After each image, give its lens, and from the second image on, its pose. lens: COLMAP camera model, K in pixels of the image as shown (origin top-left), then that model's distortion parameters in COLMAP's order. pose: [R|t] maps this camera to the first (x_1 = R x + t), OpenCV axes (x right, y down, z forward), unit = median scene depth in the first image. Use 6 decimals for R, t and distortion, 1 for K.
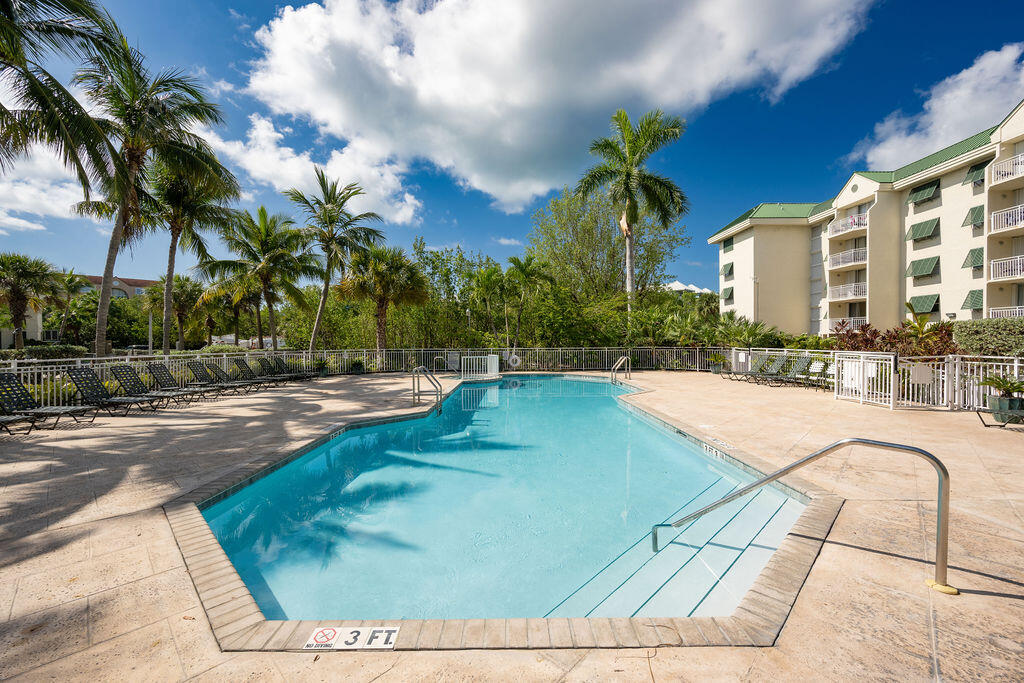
lens RADIAL K [[411.0, 0, 503.2], [0, 411.0, 347.4], [0, 0, 1]] dist [-0.000396, 0.000037]
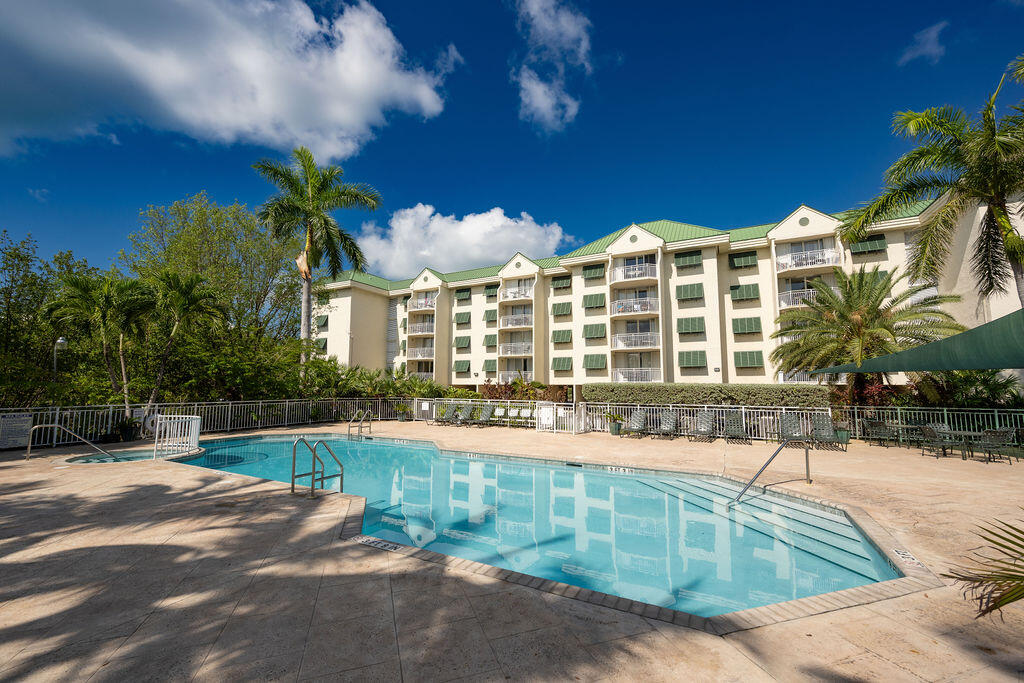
lens RADIAL K [[411.0, 0, 503.2], [0, 411.0, 347.4], [0, 0, 1]] dist [-0.000396, 0.000037]
pose [[0.475894, 0.091763, 0.874702, -0.243228], [0.005766, 0.994195, -0.107435, -0.010358], [-0.879484, 0.056171, 0.472603, 0.149758]]
